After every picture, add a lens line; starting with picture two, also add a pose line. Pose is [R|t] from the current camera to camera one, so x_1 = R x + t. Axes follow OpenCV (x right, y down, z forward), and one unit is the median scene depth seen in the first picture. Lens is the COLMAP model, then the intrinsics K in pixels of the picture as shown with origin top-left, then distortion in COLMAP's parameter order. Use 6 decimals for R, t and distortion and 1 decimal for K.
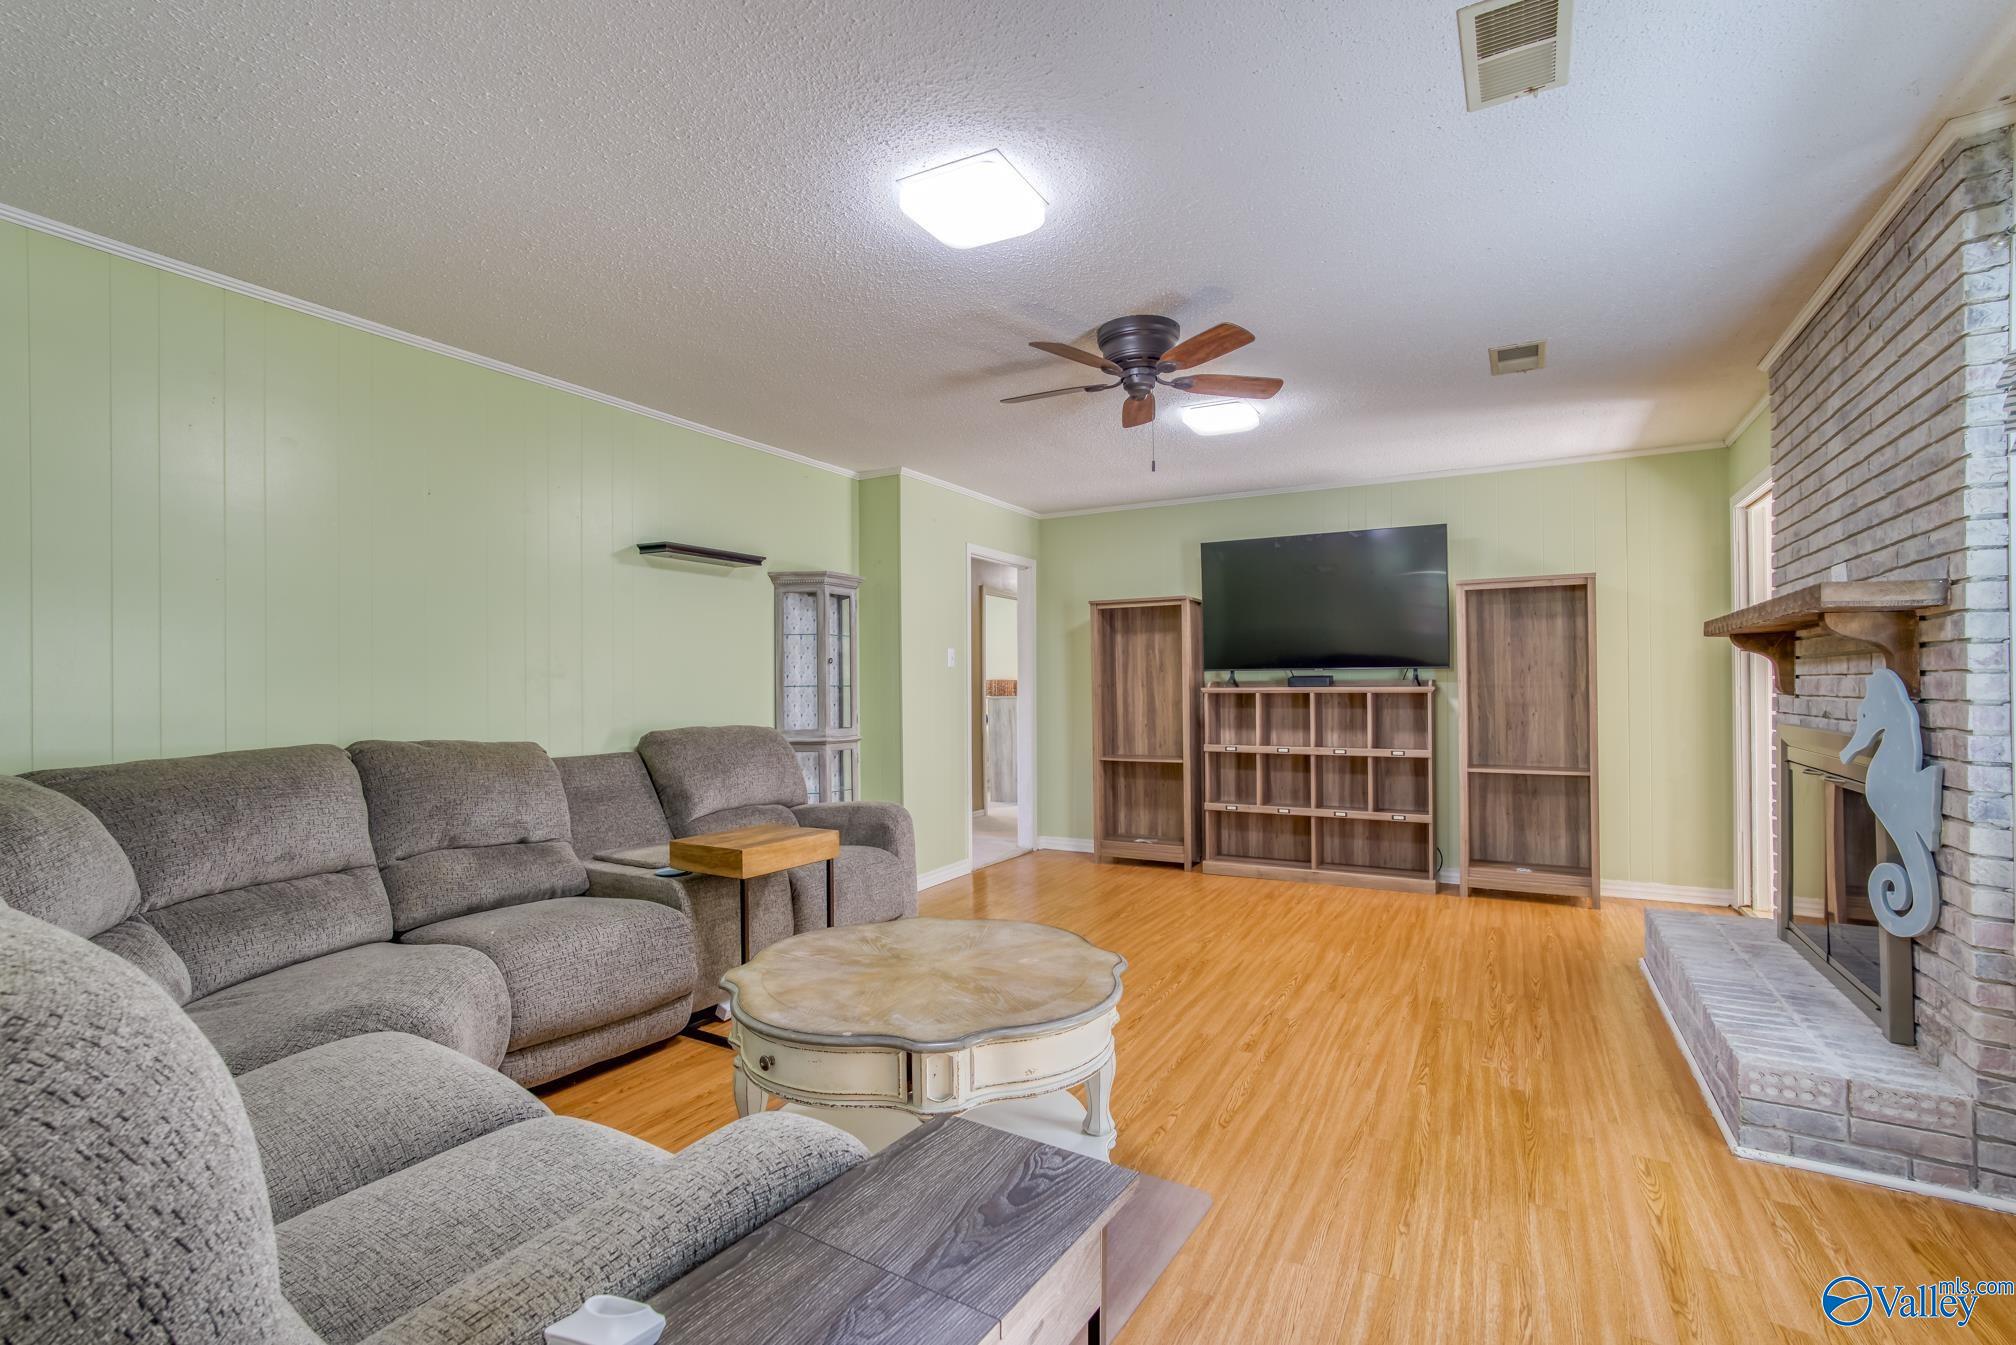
lens RADIAL K [[927.6, 0, 1008.0], [0, 927.6, 672.5], [0, 0, 1]] dist [-0.012781, 0.000228]
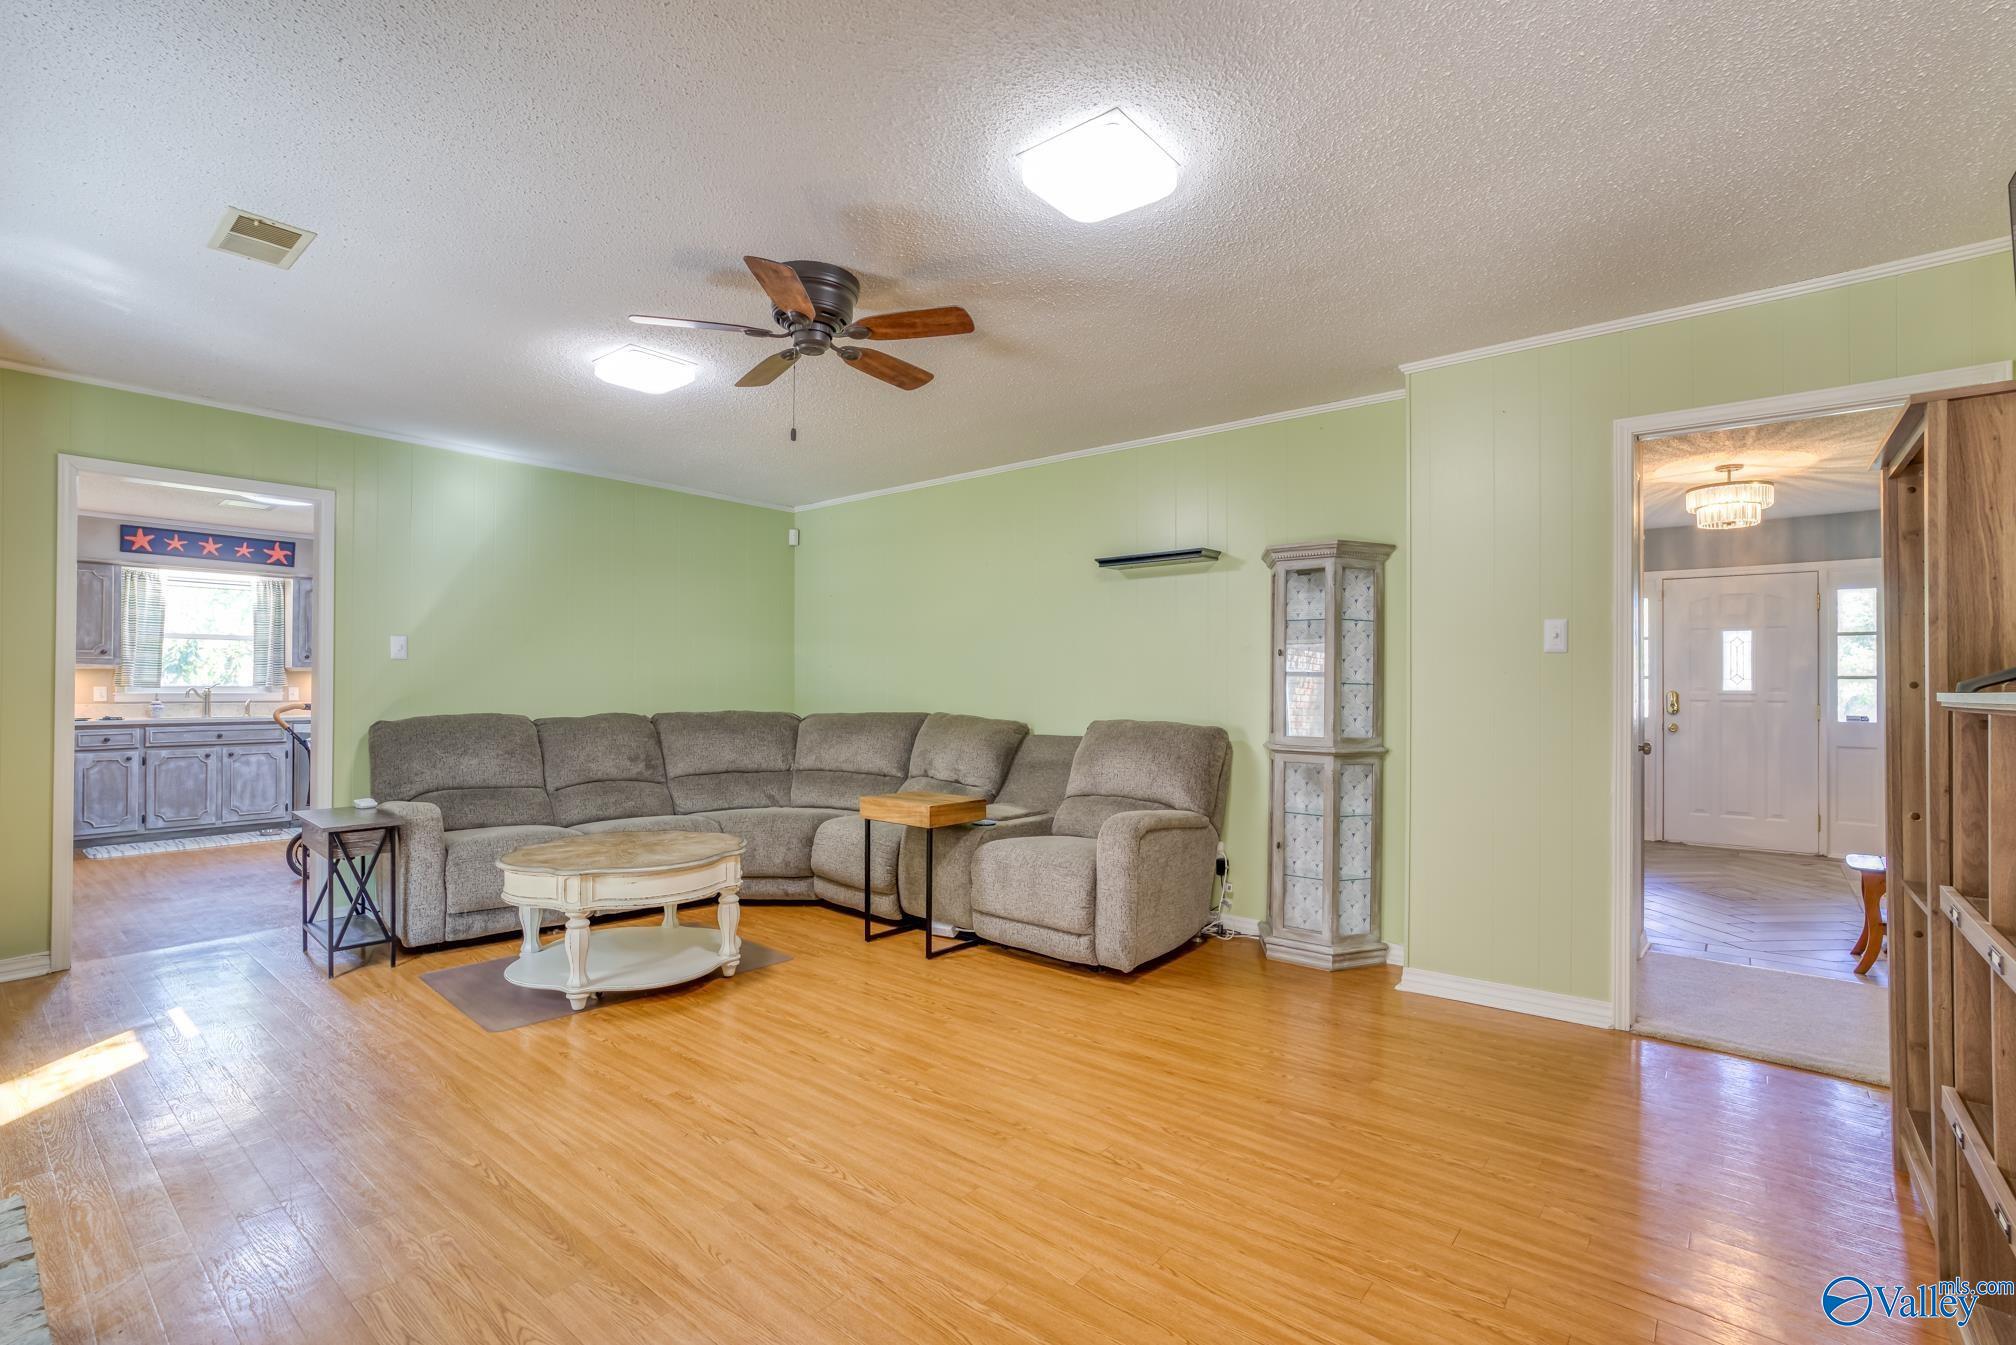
lens RADIAL K [[907.0, 0, 1013.9], [0, 907.0, 677.7], [0, 0, 1]] dist [-0.038181, 0.021264]
pose [[-0.181065, -0.003472, -0.983465, 0.924658], [0.017239, 0.999829, -0.006703, 0.016350], [0.983320, -0.018168, -0.180974, 1.305671]]
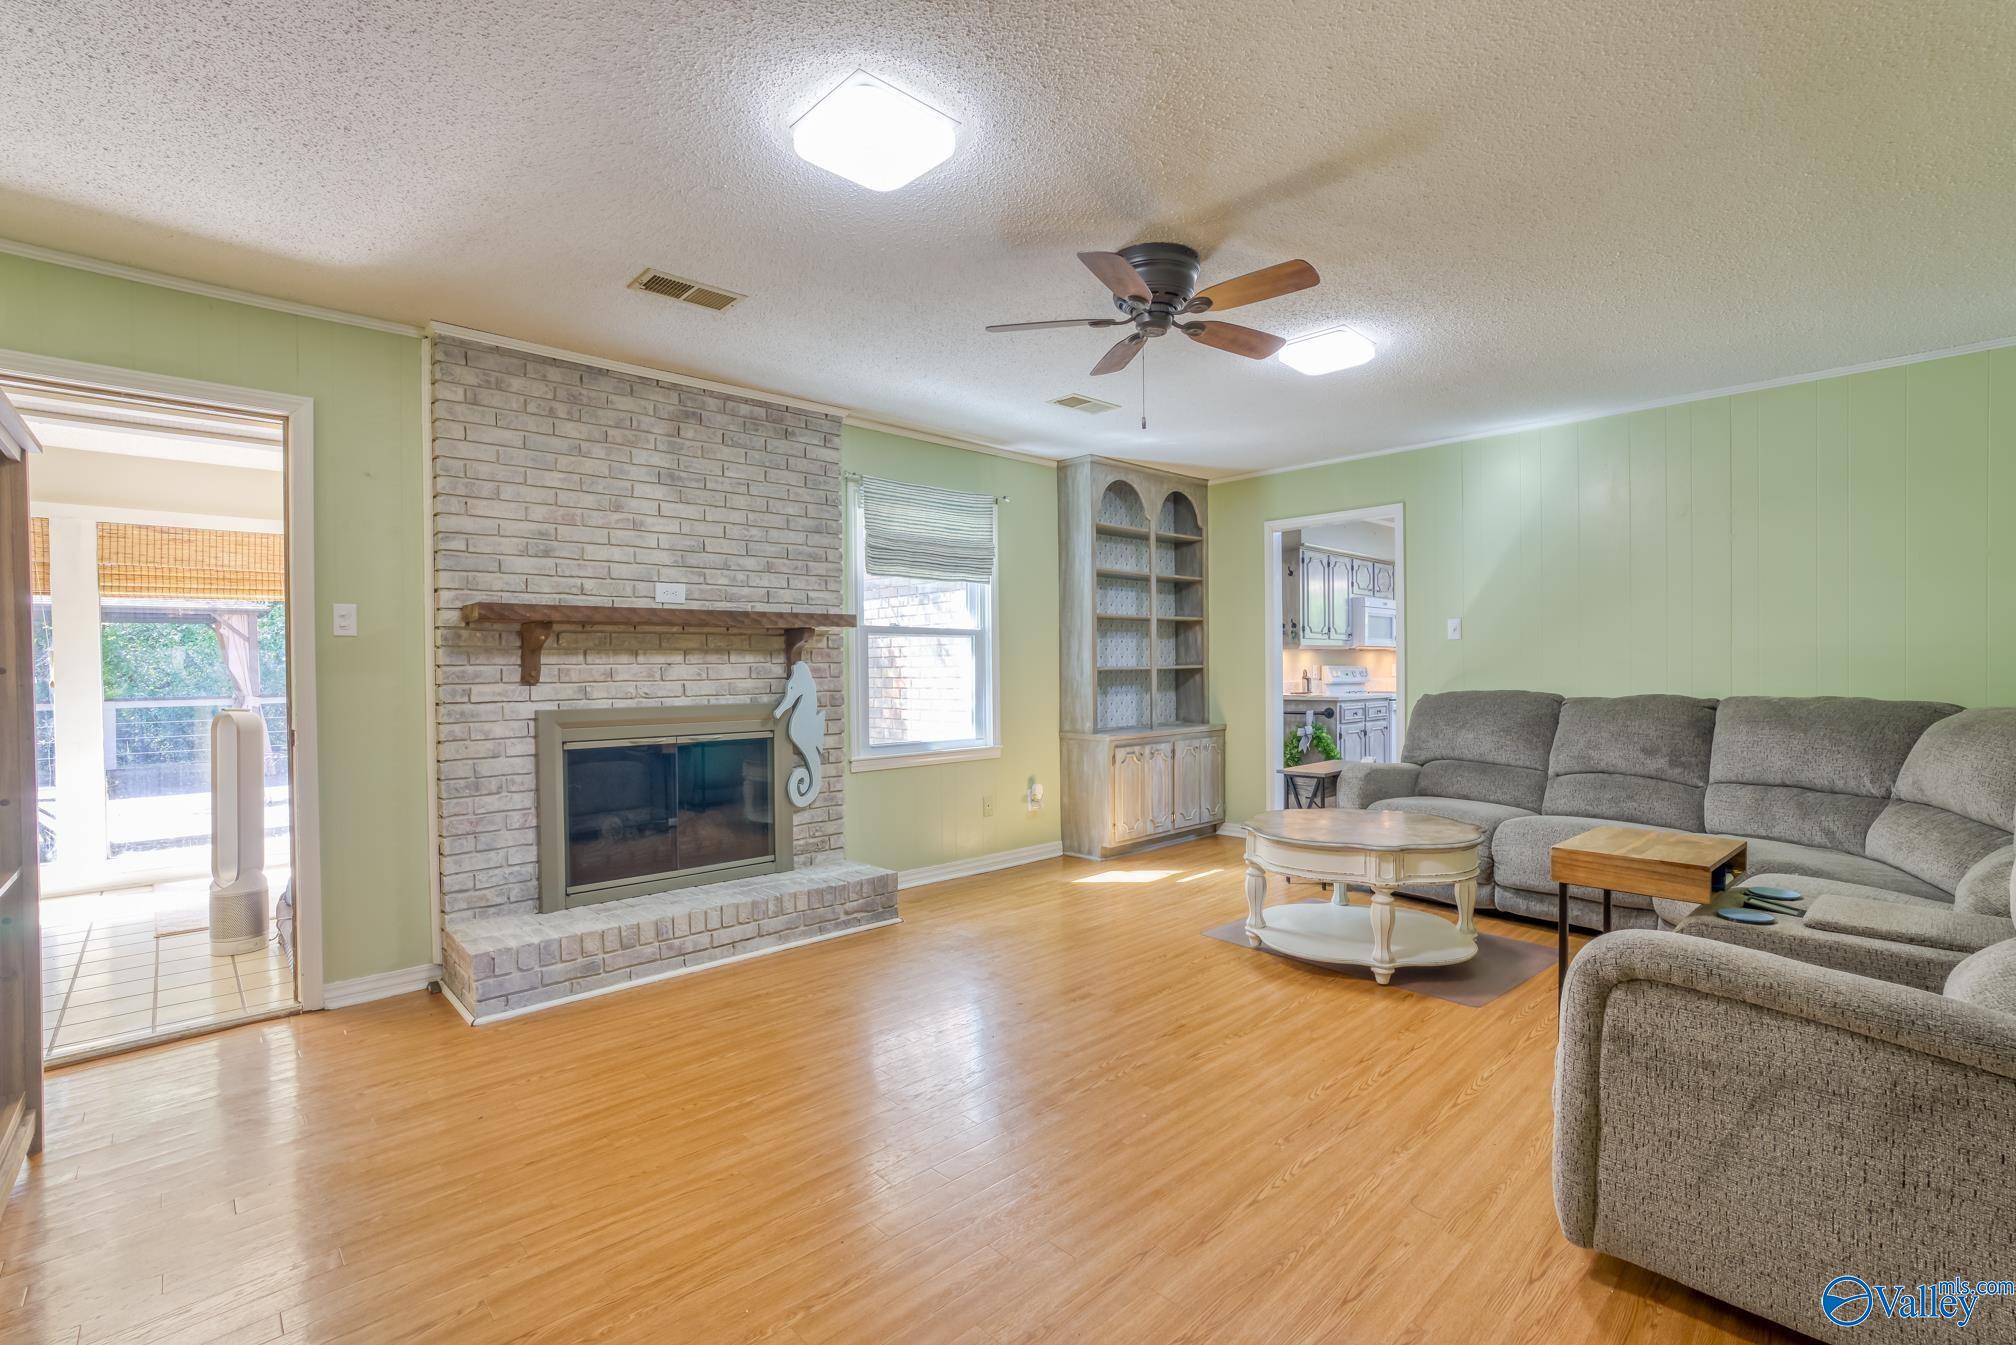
lens RADIAL K [[907.0, 0, 1013.9], [0, 907.0, 677.7], [0, 0, 1]] dist [-0.038181, 0.021264]
pose [[-0.956599, 0.011682, 0.291173, 0.022968], [0.009890, 0.999922, -0.007626, 0.031935], [-0.291239, -0.004416, -0.956640, 1.817113]]
